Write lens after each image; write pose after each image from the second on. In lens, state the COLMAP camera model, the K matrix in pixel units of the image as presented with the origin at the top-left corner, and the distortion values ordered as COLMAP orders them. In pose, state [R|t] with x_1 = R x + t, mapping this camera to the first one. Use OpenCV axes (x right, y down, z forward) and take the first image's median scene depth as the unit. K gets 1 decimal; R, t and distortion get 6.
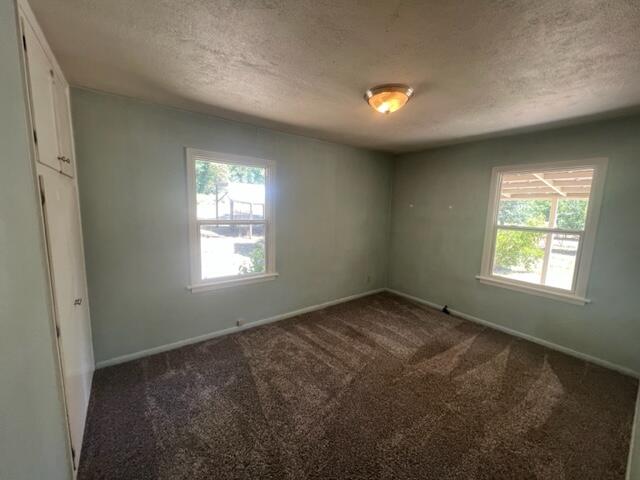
lens RADIAL K [[259.8, 0, 323.5], [0, 259.8, 239.6], [0, 0, 1]] dist [0.001380, 0.000073]
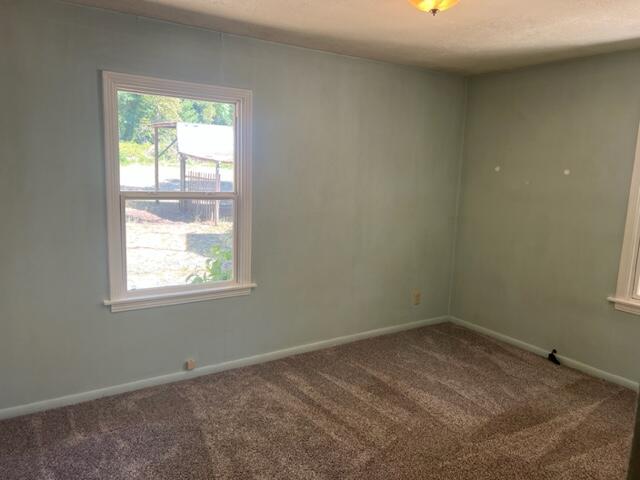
lens RADIAL K [[484.4, 0, 320.0], [0, 484.4, 240.0], [0, 0, 1]] dist [0.071285, -0.086678]
pose [[0.997735, 0.015264, -0.065510, 0.046533], [-0.013840, 0.999659, 0.022145, 0.005461], [0.065825, -0.021188, 0.997606, -0.093322]]
